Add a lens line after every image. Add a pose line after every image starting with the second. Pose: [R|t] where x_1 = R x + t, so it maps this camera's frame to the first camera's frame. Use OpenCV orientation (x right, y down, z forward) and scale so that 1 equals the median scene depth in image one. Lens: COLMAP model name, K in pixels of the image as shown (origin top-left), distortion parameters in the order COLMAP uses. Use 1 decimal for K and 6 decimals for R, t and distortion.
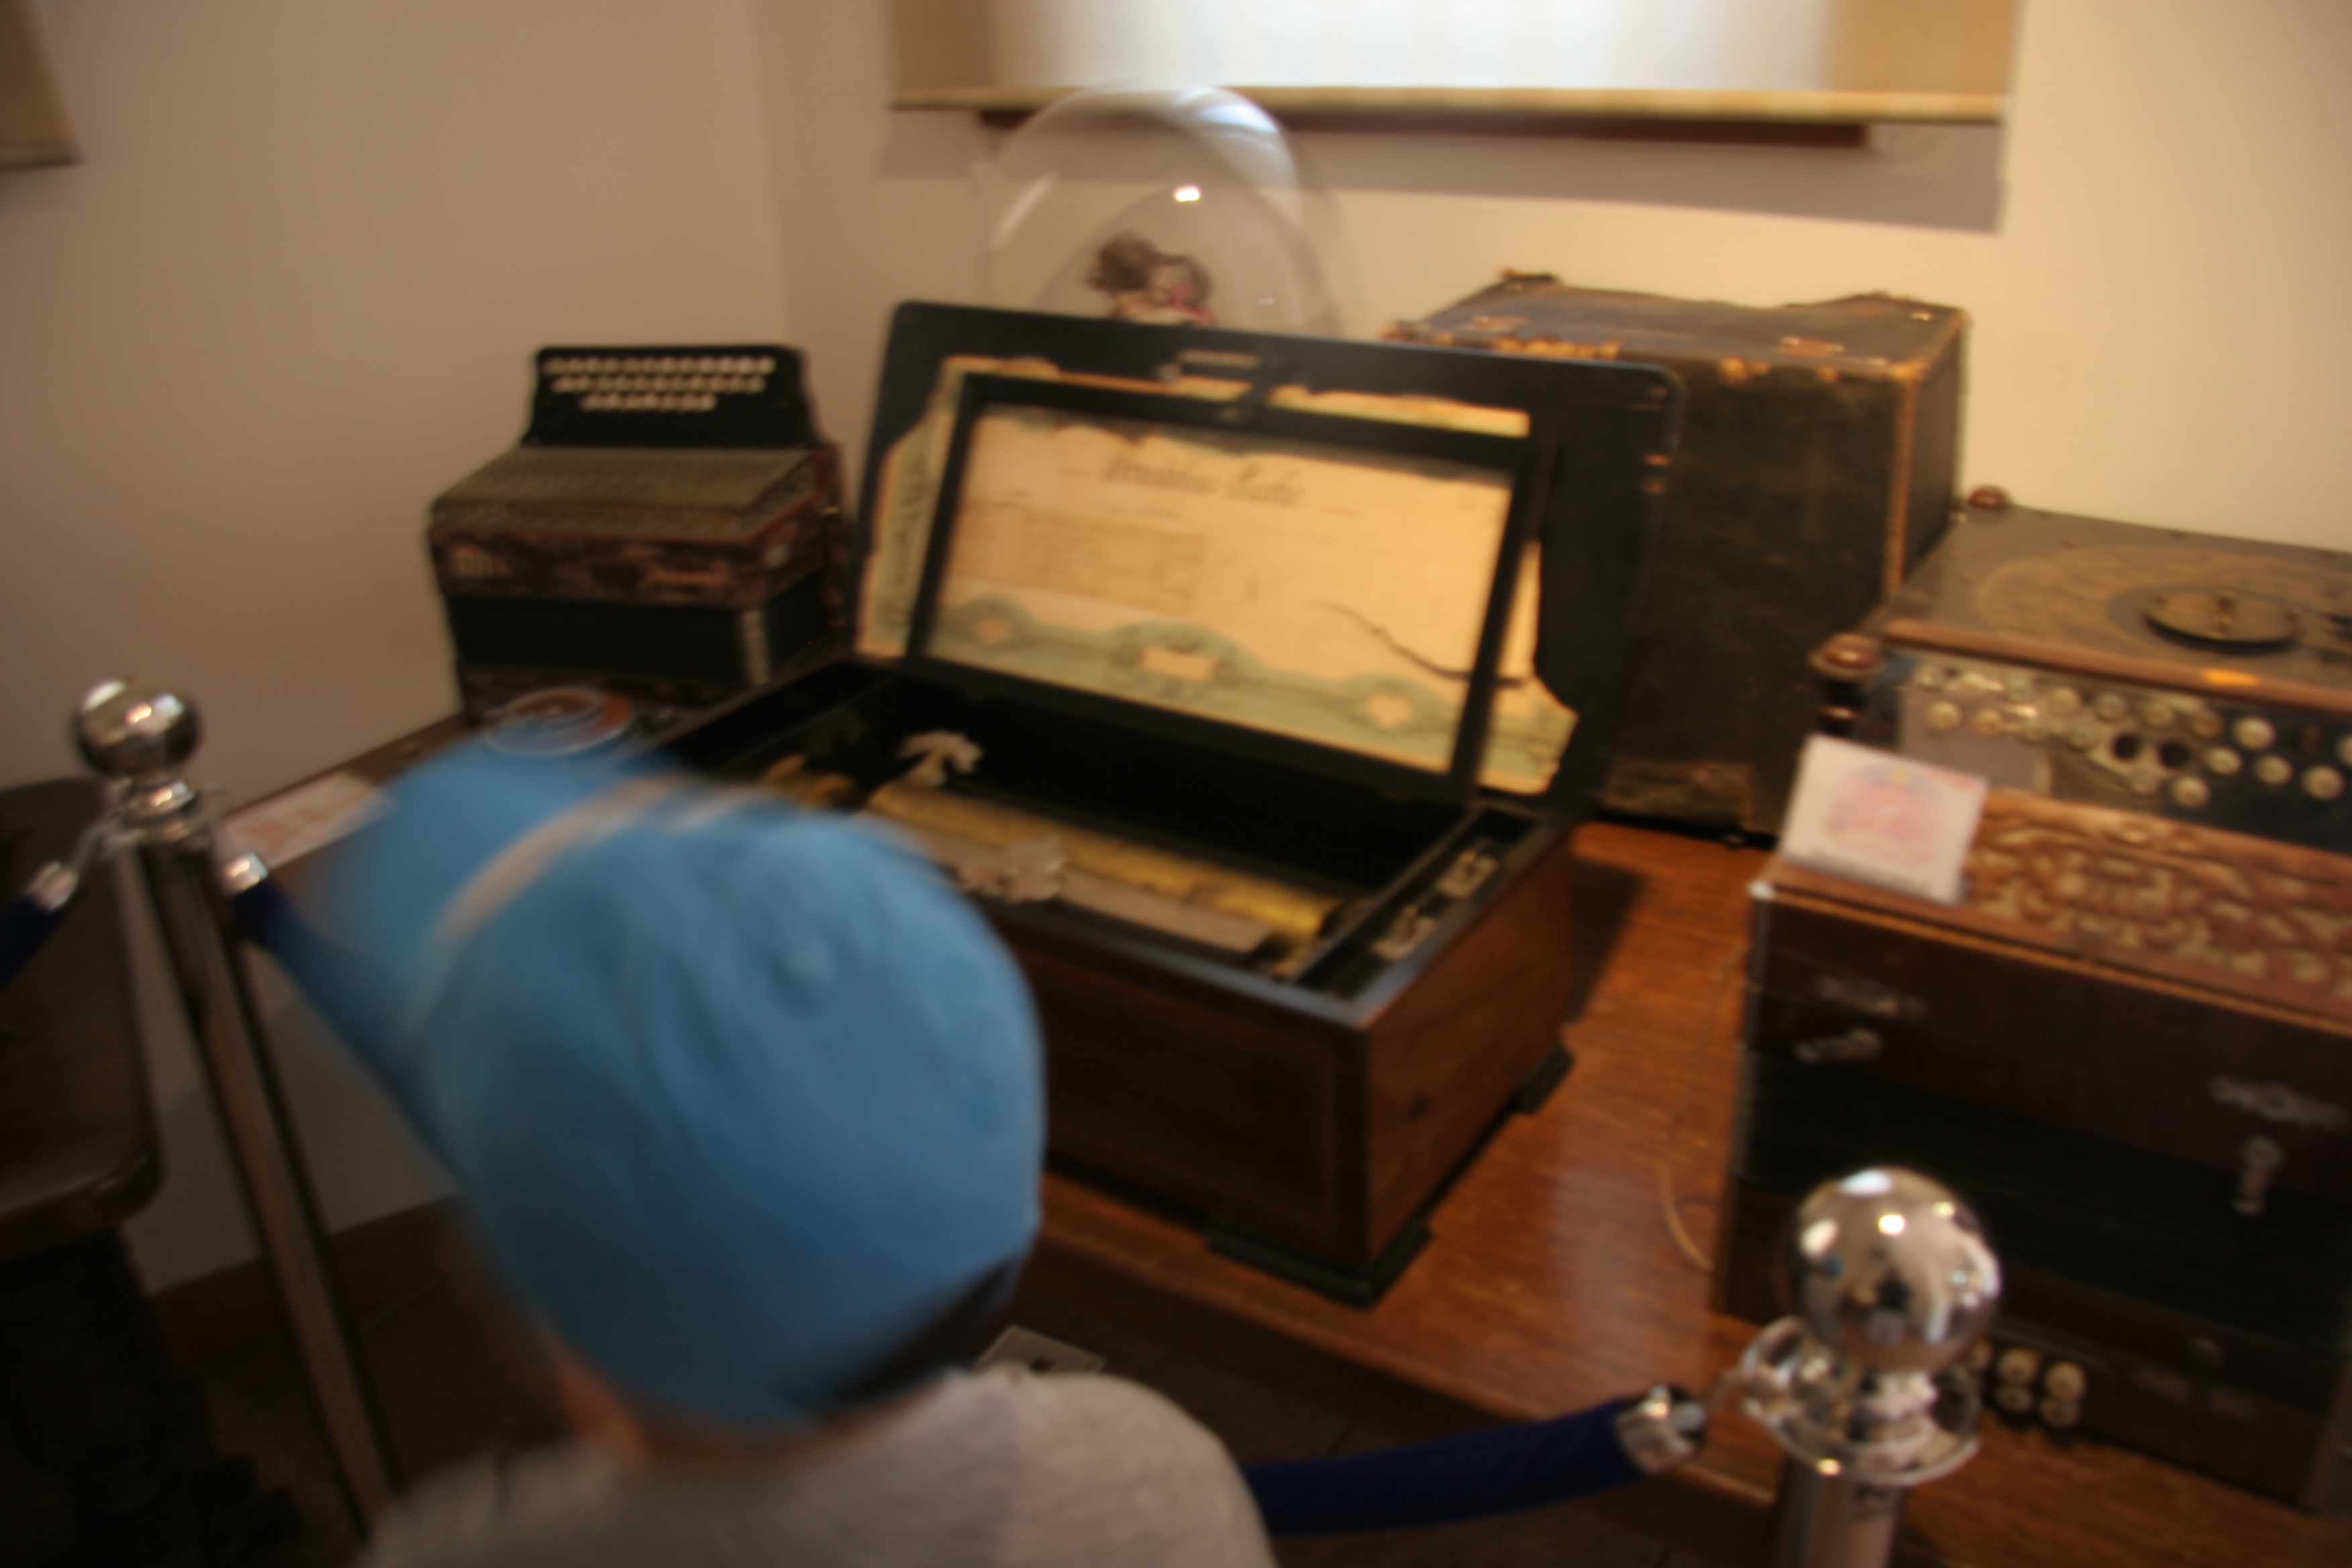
lens RADIAL K [[1834.2, 0, 1167.2], [0, 1834.2, 785.0], [0, 0, 1]] dist [-0.180324, 0.152351]
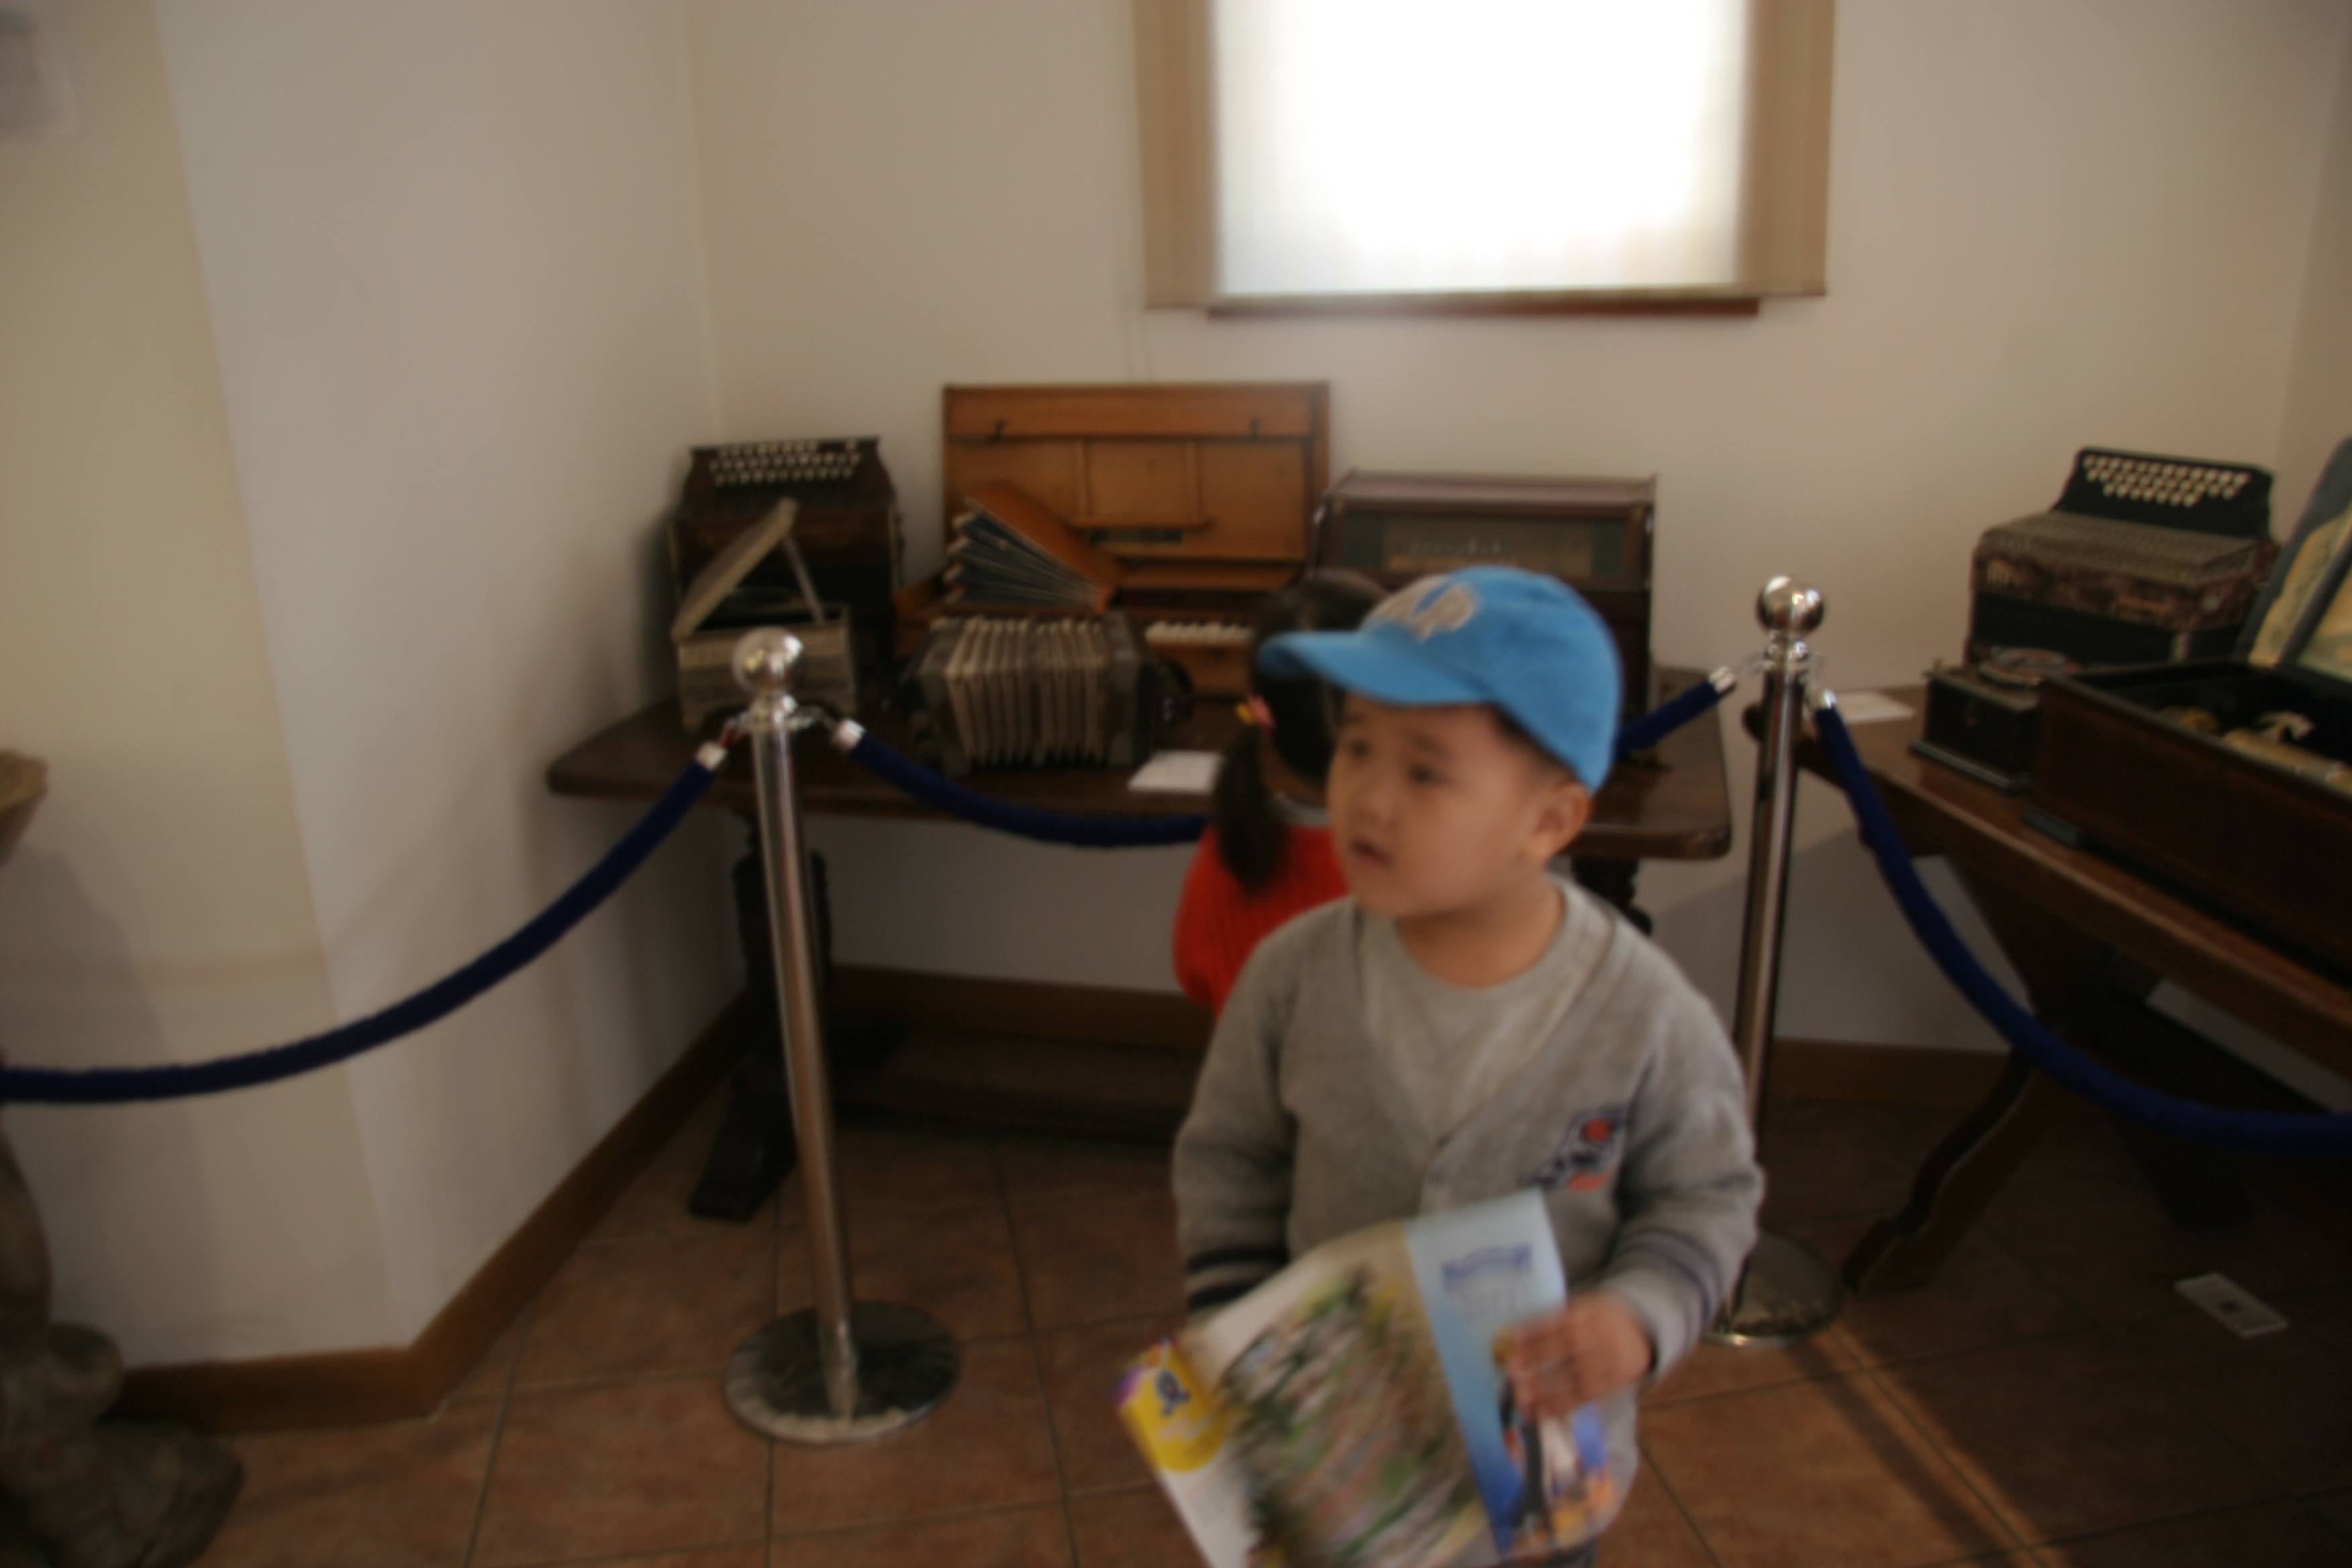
lens RADIAL K [[1834.2, 0, 1175.4], [0, 1834.2, 784.4], [0, 0, 1]] dist [-0.180324, 0.152351]
pose [[0.696983, 0.231387, -0.678730, 0.196278], [-0.294314, 0.955420, 0.023485, 0.228618], [0.653906, 0.183391, 0.734013, -0.559983]]
